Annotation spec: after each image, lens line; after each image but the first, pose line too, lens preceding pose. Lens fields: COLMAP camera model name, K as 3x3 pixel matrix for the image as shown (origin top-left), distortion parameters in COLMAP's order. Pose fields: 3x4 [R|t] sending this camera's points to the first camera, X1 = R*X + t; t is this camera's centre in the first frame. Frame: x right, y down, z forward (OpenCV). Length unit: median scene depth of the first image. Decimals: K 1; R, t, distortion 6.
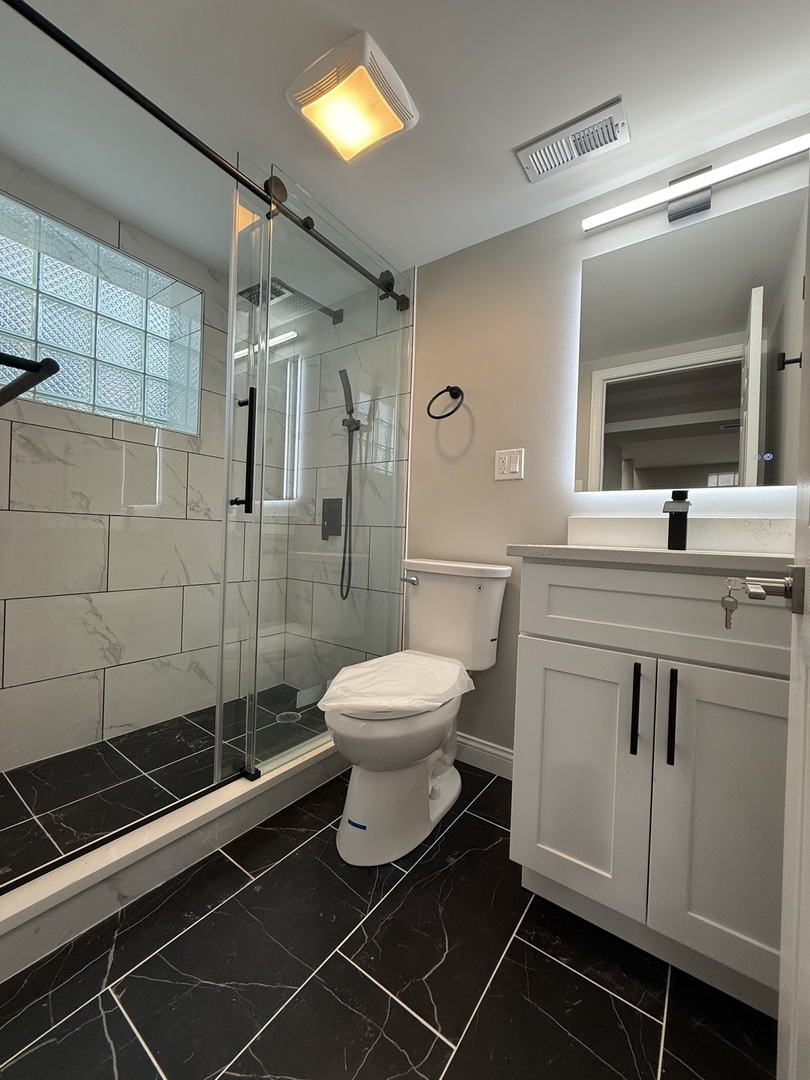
lens RADIAL K [[430.7, 0, 405.0], [0, 430.7, 540.0], [0, 0, 1]] dist [0.001671, 0.000121]
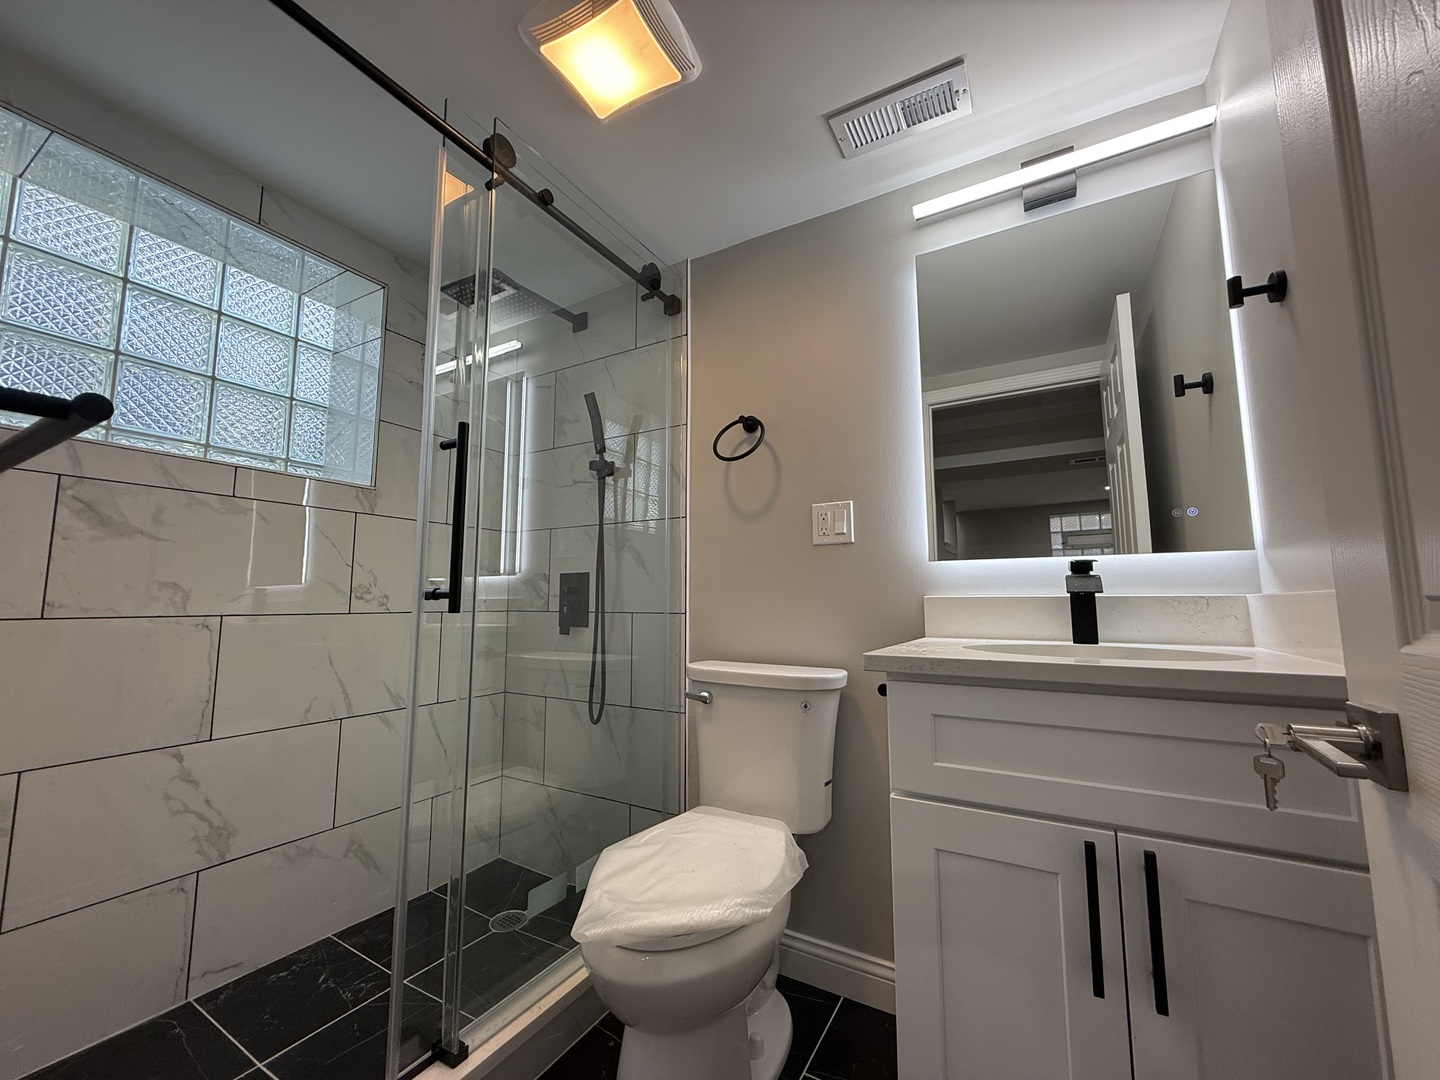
lens RADIAL K [[574.3, 0, 713.1], [0, 574.3, 542.7], [0, 0, 1]] dist [0.001671, 0.000121]
pose [[0.994788, -0.025367, 0.098758, -0.047752], [0.036288, 0.993225, -0.110400, -0.043776], [-0.095288, 0.113409, 0.988968, 0.082022]]
